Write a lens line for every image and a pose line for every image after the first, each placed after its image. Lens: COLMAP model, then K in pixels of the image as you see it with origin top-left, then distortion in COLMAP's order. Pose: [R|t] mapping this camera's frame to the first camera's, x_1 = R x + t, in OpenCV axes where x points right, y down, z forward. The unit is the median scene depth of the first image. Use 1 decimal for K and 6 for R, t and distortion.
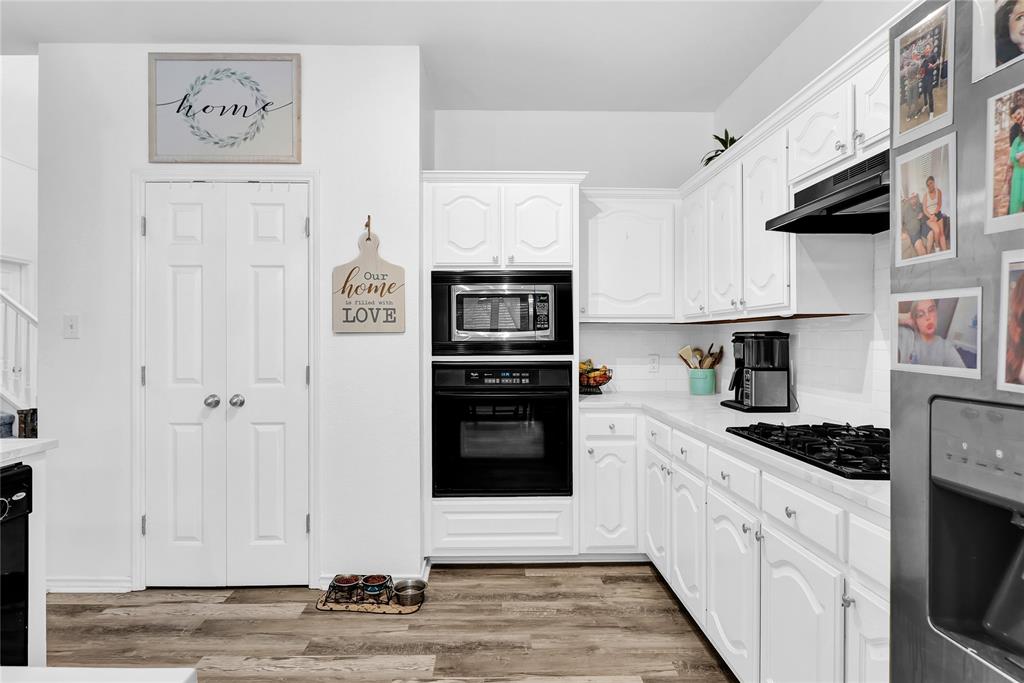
lens RADIAL K [[571.2, 0, 504.9], [0, 571.2, 343.6], [0, 0, 1]] dist [0.001821, -0.012387]
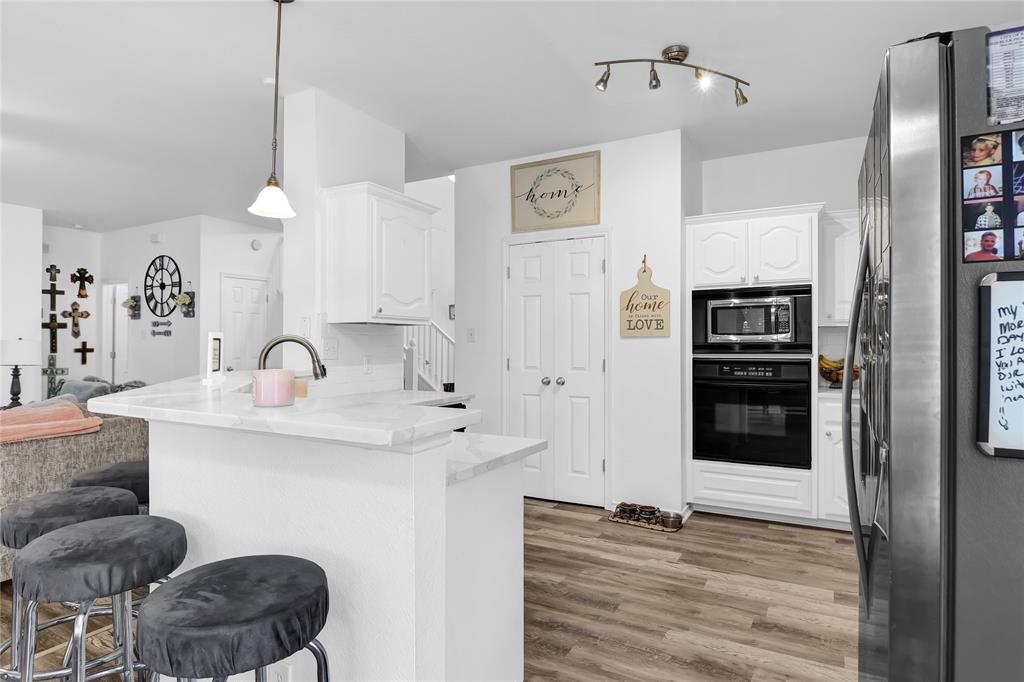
lens RADIAL K [[571.2, 0, 504.9], [0, 571.2, 343.1], [0, 0, 1]] dist [0.001821, -0.012387]
pose [[0.860386, -0.002033, -0.509638, 0.188916], [-0.001477, 0.999978, -0.006481, 0.006339], [0.509640, 0.006329, 0.860364, -0.406172]]
